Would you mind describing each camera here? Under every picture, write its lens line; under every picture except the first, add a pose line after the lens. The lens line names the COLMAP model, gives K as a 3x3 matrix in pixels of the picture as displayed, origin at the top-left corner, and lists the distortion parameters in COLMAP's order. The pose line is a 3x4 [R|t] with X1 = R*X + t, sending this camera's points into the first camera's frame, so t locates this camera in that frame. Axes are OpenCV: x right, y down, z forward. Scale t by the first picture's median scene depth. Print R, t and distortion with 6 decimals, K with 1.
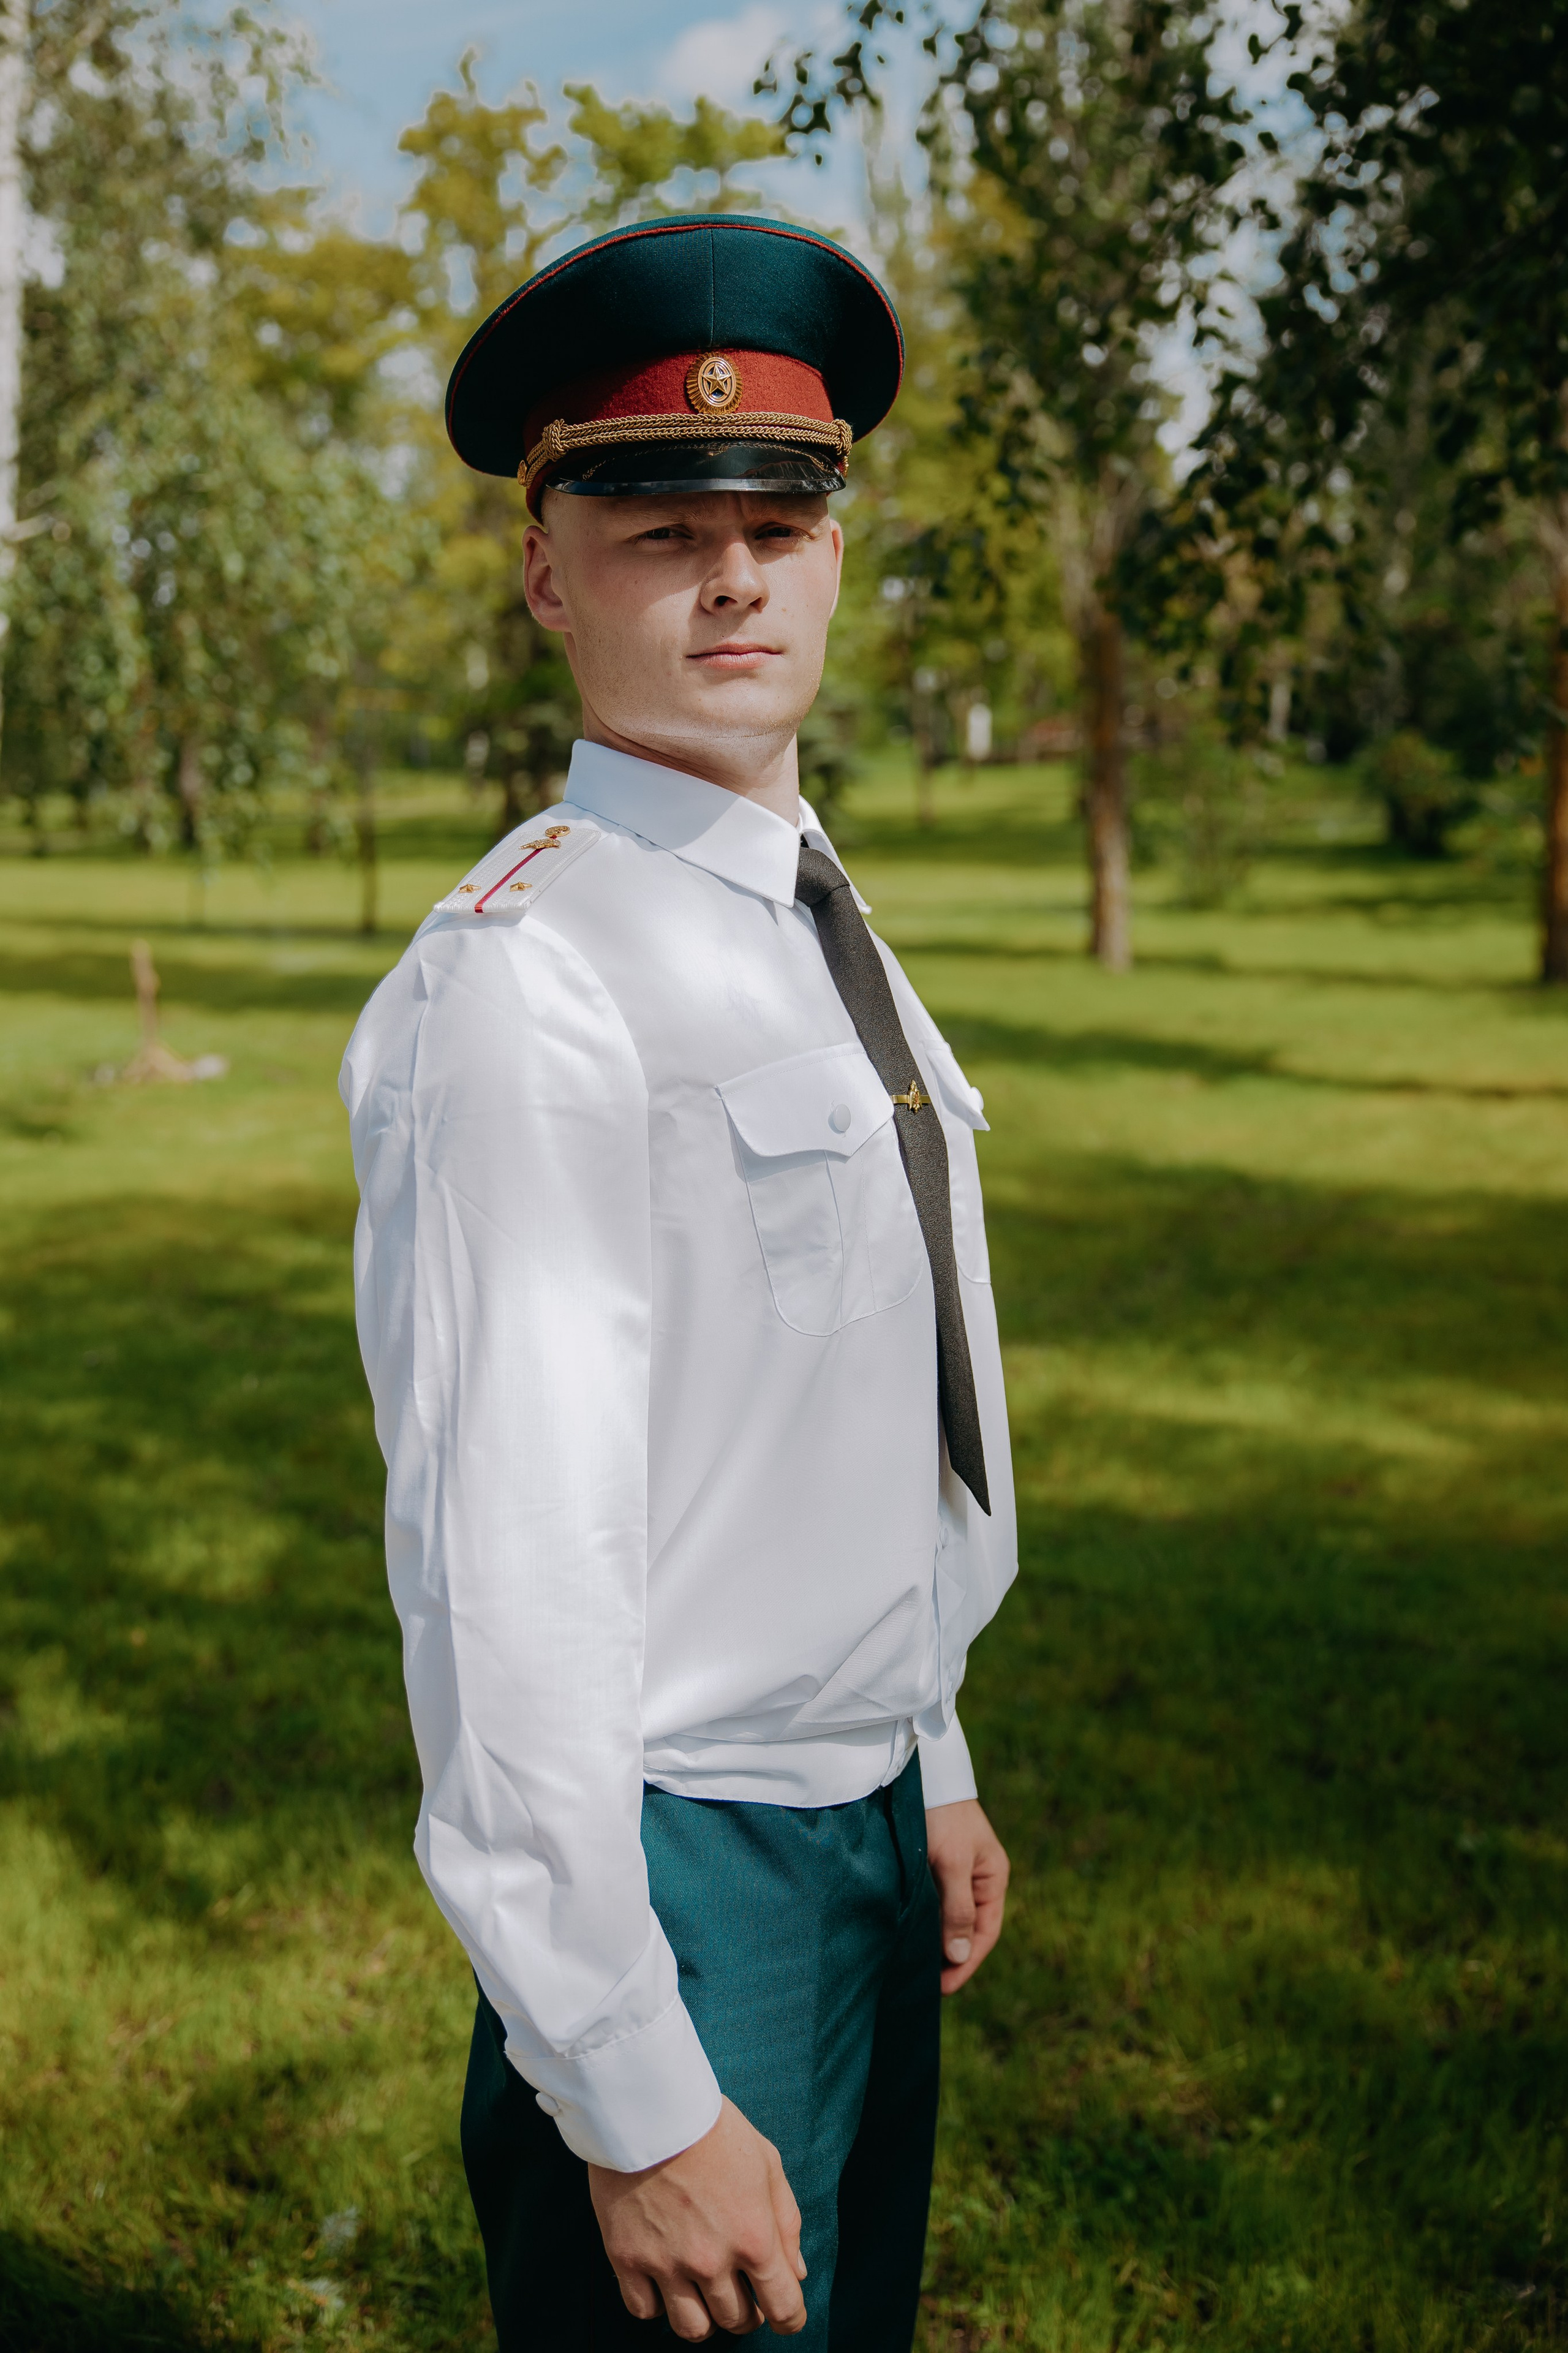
lens RADIAL K [[2459.6, 0, 755.1], [0, 2459.6, 1154.9], [0, 0, 1]] dist [-0.017043, 0.227555]
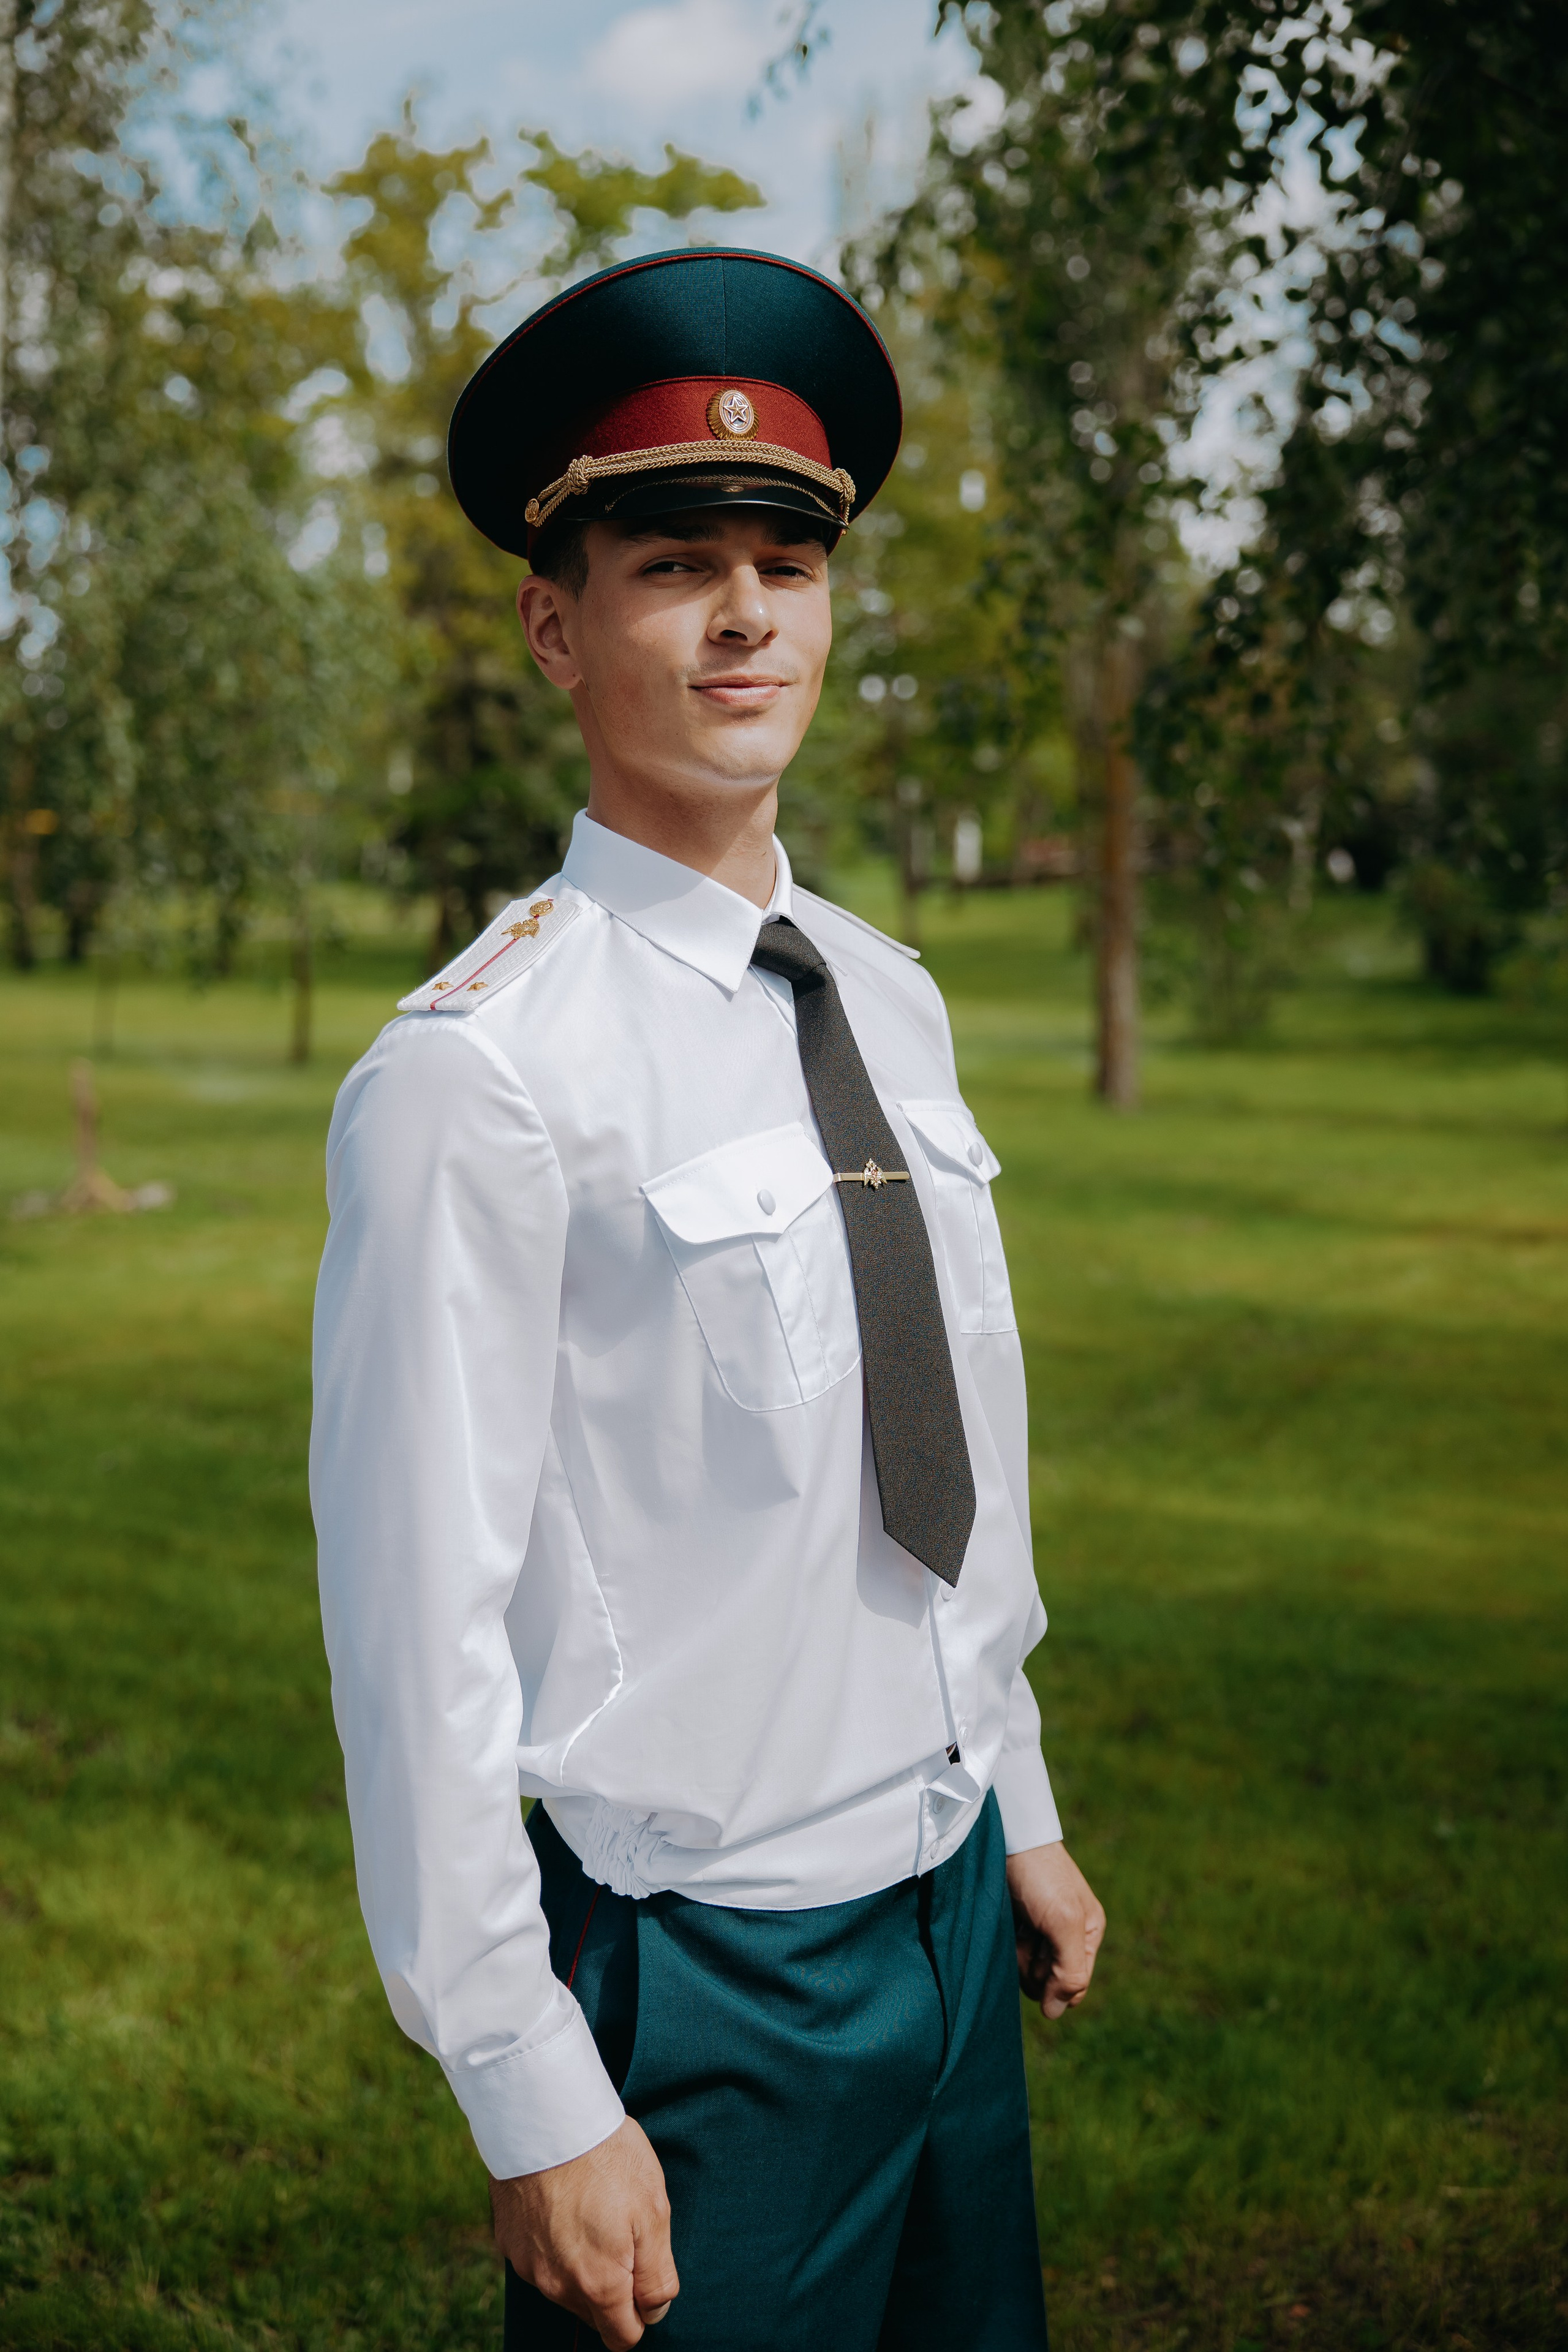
lens RADIAL K [[2885.7, 0, 772.2], [0, 2885.7, 1152.2], [0, 0, 1]] dist [0.188069, -0.059734]
pose [[0.999592, 0.012789, 0.025536, -0.021939], [-0.011102, 0.997814, -0.065142, 0.021879], [-0.026313, 0.064832, 0.997549, -0.134122]]
